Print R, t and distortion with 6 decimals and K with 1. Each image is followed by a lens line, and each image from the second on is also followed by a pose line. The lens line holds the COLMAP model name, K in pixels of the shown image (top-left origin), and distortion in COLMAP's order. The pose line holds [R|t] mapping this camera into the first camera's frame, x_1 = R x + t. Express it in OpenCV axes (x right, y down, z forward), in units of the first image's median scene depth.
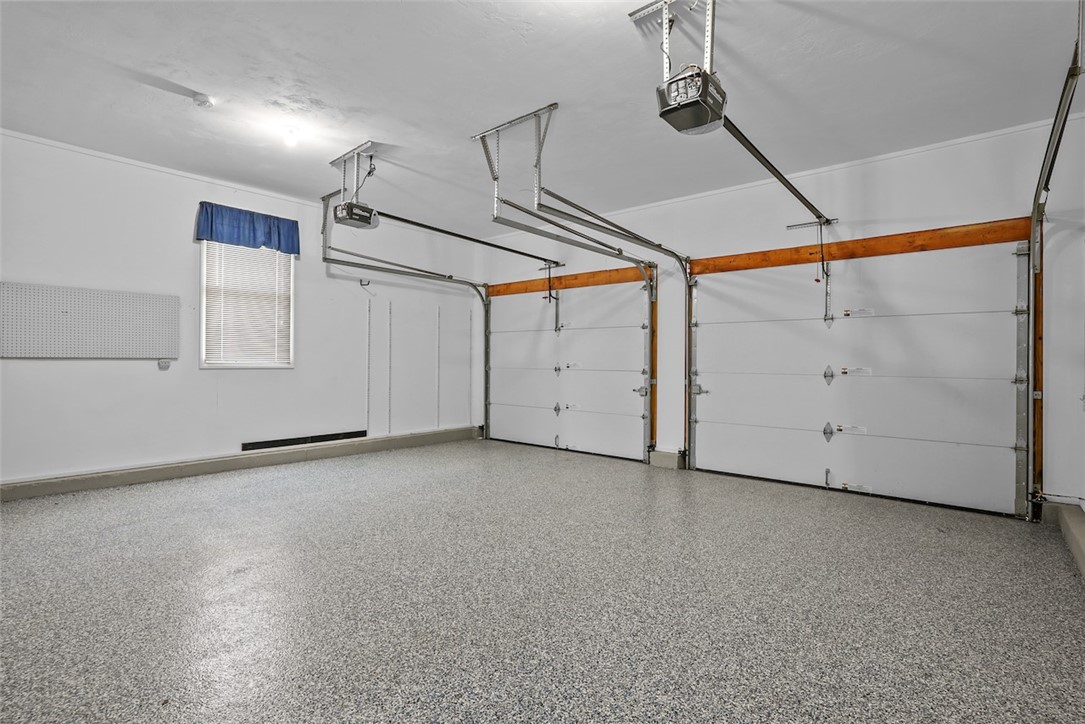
lens RADIAL K [[524.1, 0, 541.6], [0, 524.1, 365.4], [0, 0, 1]] dist [-0.001627, 0.000722]
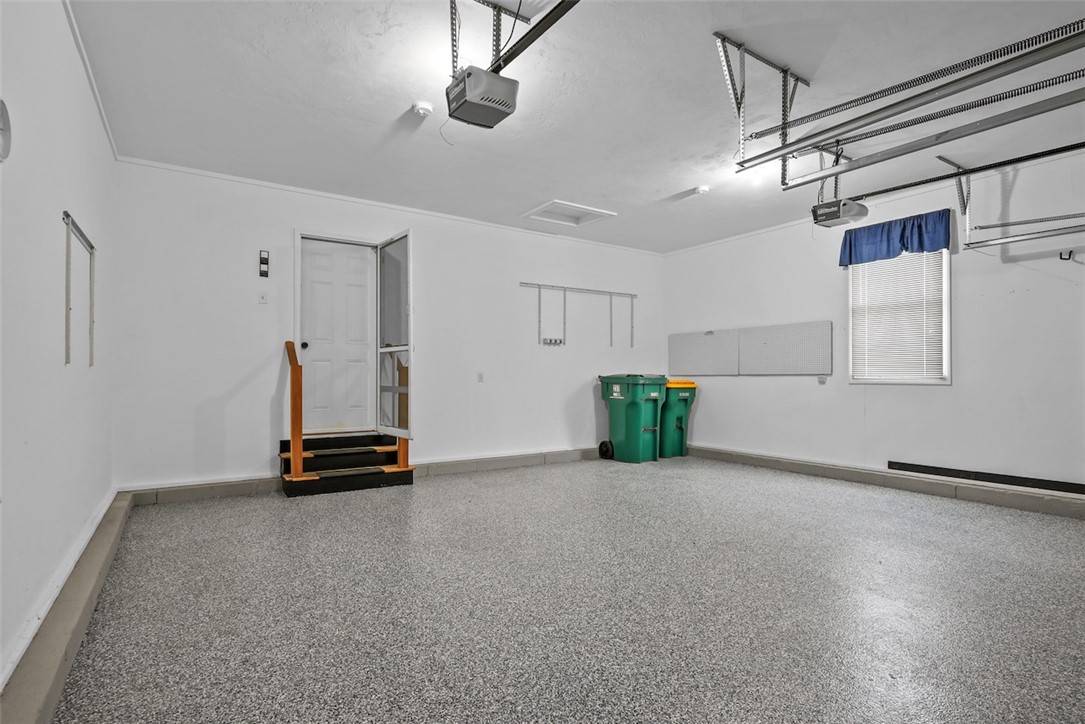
lens RADIAL K [[536.1, 0, 541.8], [0, 536.1, 378.6], [0, 0, 1]] dist [0.000273, 0.000143]
pose [[-0.277724, -0.005853, -0.960643, 0.624001], [-0.009425, 0.999950, -0.003368, 0.005959], [0.960615, 0.008119, -0.277765, 0.722516]]
